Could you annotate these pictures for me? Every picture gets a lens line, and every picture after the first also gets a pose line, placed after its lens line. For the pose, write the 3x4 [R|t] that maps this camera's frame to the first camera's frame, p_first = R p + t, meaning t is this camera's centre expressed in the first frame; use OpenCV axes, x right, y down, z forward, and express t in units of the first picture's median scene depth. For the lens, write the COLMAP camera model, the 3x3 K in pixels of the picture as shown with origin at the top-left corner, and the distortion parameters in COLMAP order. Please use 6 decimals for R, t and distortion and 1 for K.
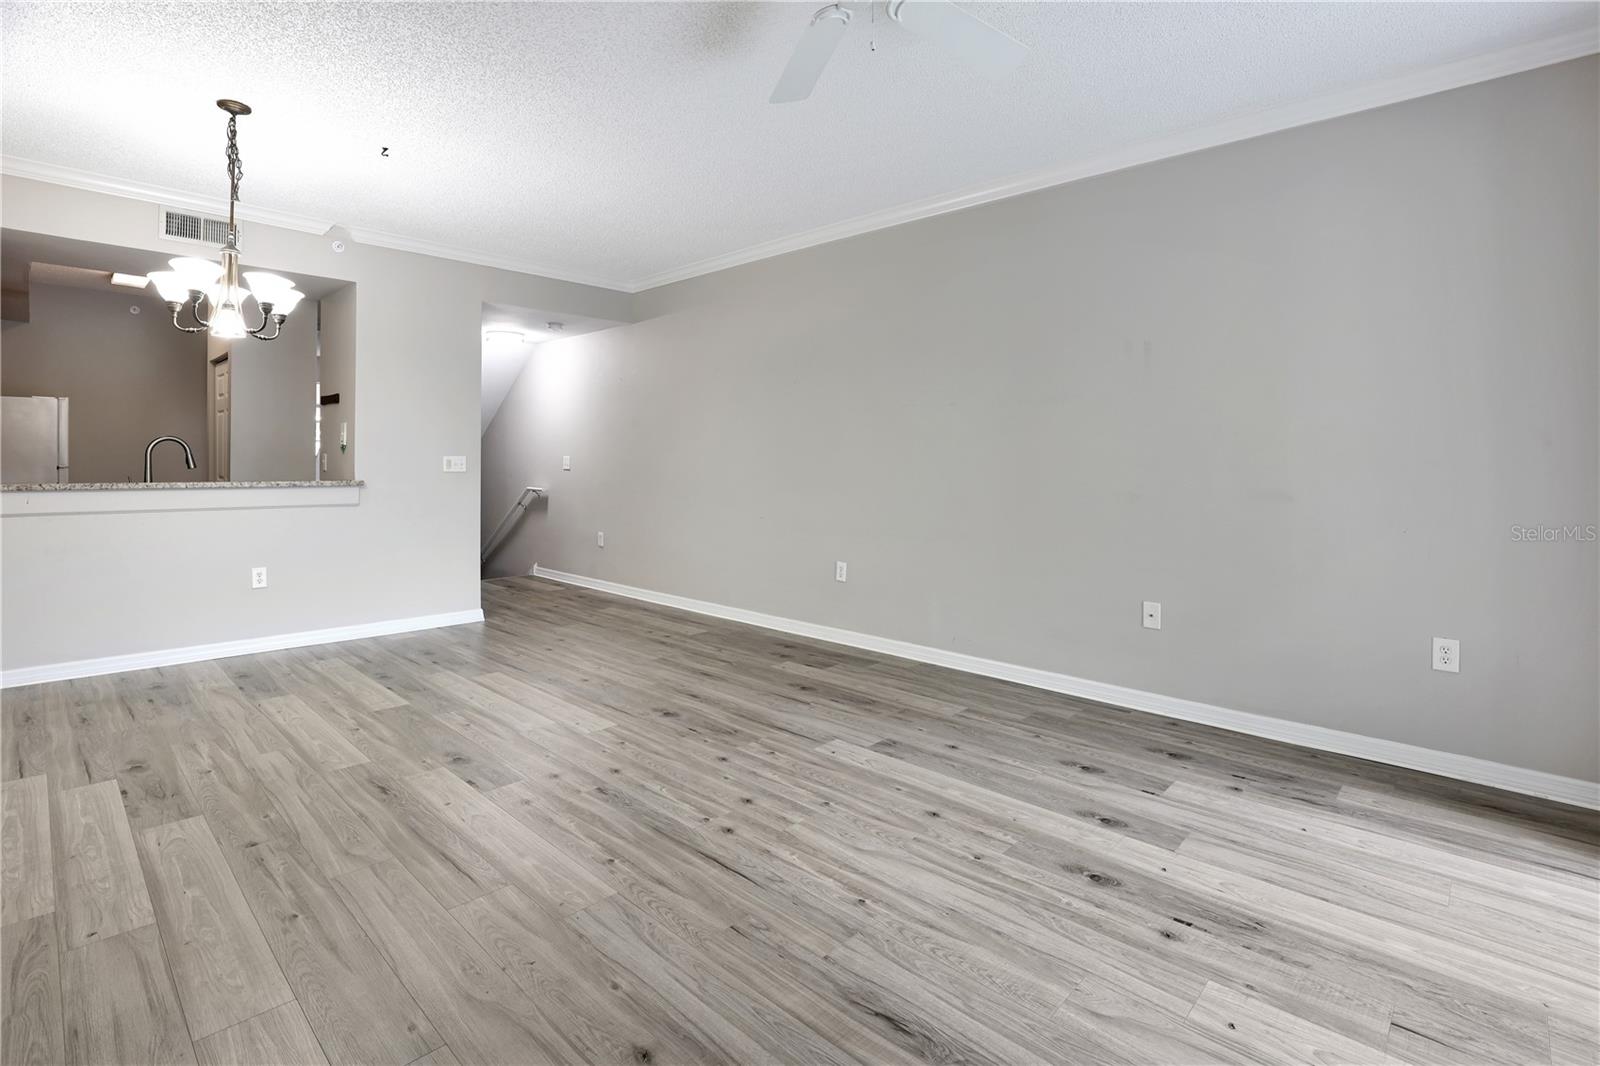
lens RADIAL K [[746.9, 0, 805.9], [0, 746.9, 455.8], [0, 0, 1]] dist [-0.030231, 0.005218]
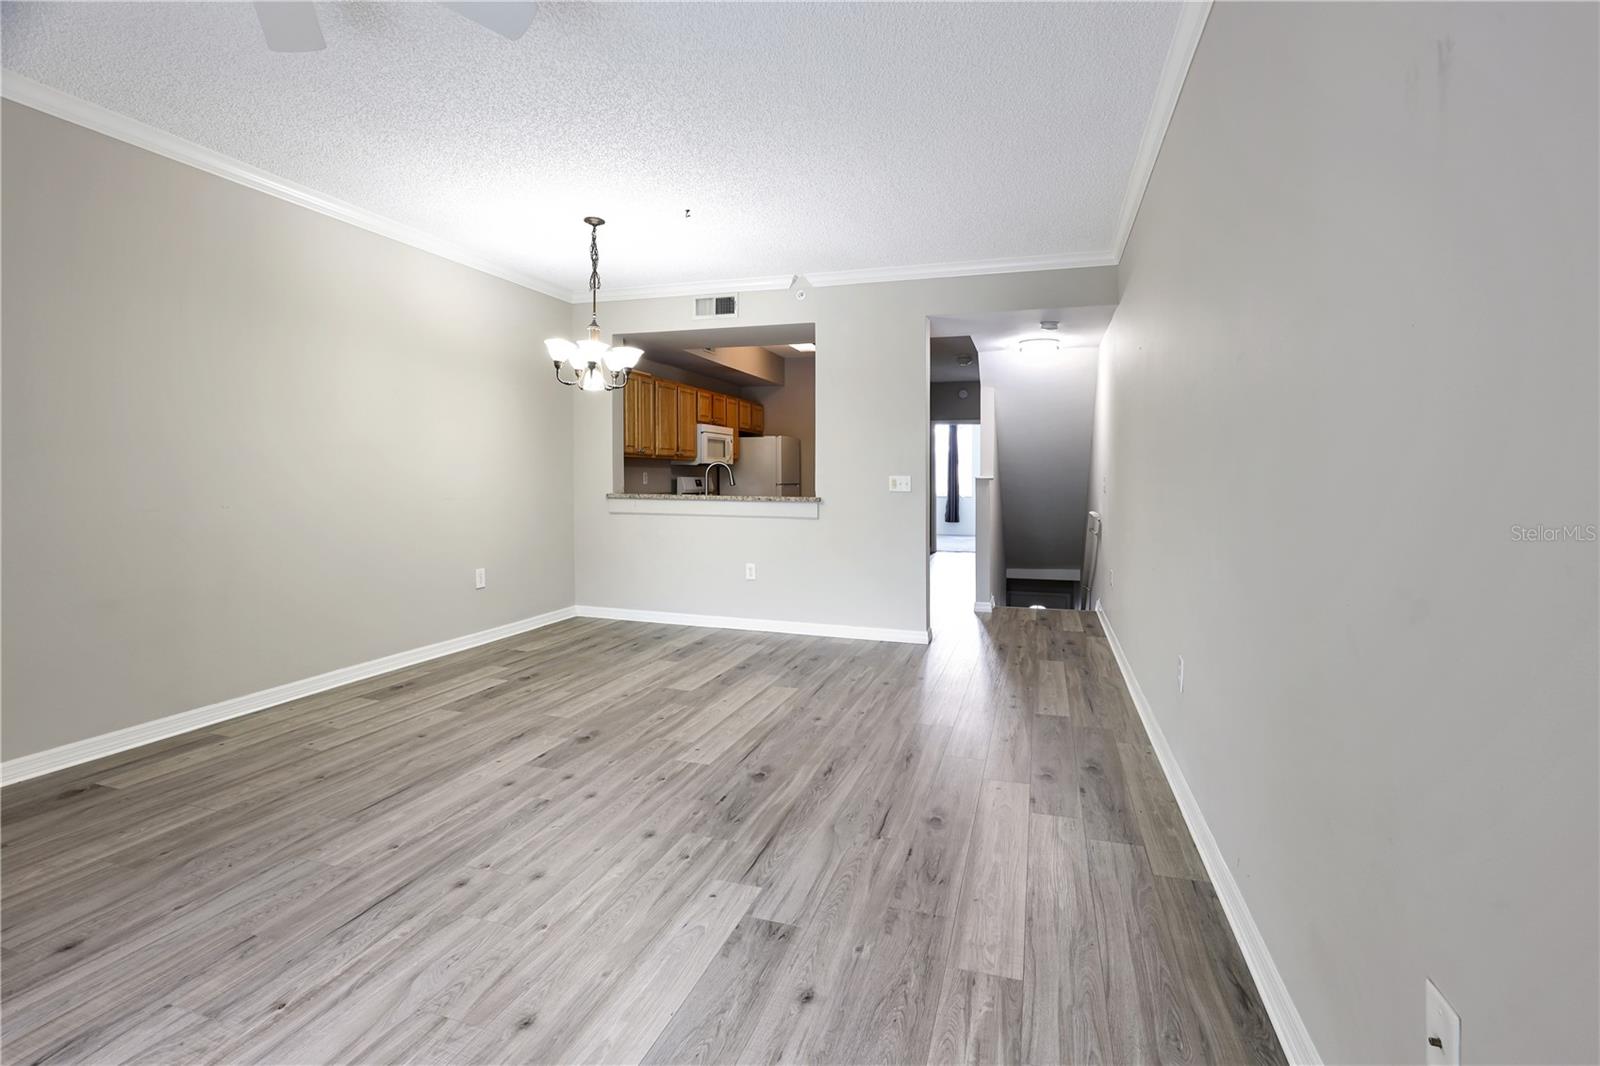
lens RADIAL K [[761.3, 0, 795.8], [0, 761.3, 500.2], [0, 0, 1]] dist [-0.004696, 0.000013]
pose [[0.420861, 0.027289, -0.906714, 0.779943], [0.004217, 0.999478, 0.032038, 0.000066], [0.907115, -0.017307, 0.420526, 0.842905]]
